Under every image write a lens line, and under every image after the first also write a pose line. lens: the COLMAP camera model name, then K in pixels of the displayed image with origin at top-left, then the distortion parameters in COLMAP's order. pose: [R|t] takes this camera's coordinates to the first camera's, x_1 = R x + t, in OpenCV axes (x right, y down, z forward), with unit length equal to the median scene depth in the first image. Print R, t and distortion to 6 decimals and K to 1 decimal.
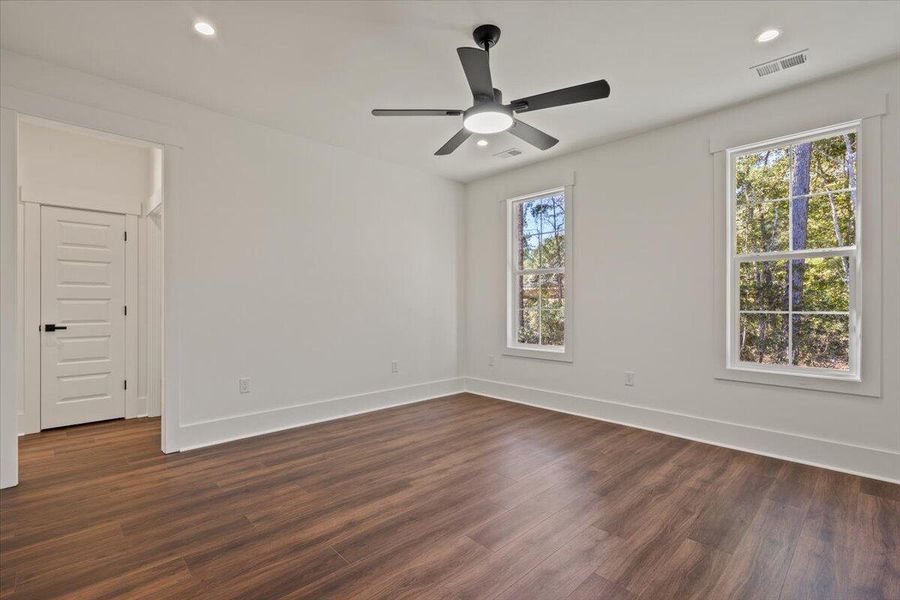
lens RADIAL K [[413.6, 0, 447.2], [0, 413.6, 300.1], [0, 0, 1]] dist [0.002071, 0.000348]
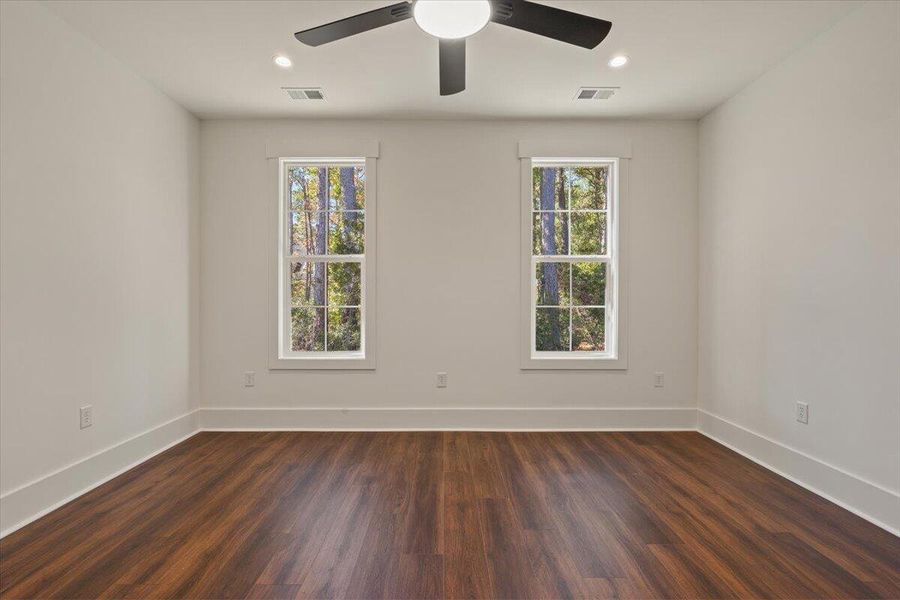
lens RADIAL K [[413.6, 0, 447.2], [0, 413.6, 300.1], [0, 0, 1]] dist [0.002071, 0.000348]
pose [[0.689356, -0.001298, 0.724421, -0.261511], [-0.007097, 0.999938, 0.008546, 0.001996], [-0.724388, -0.011032, 0.689305, 0.405843]]
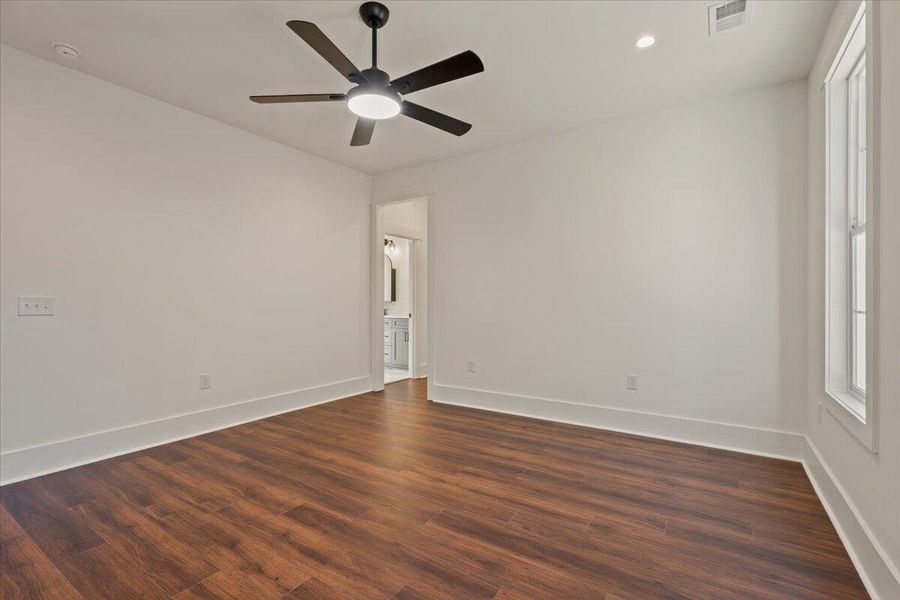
lens RADIAL K [[413.6, 0, 447.2], [0, 413.6, 300.1], [0, 0, 1]] dist [0.002071, 0.000348]
pose [[0.217033, -0.003057, -0.976160, 0.753156], [0.009256, 0.999957, -0.001073, 0.007747], [0.976120, -0.008803, 0.217052, 0.686184]]
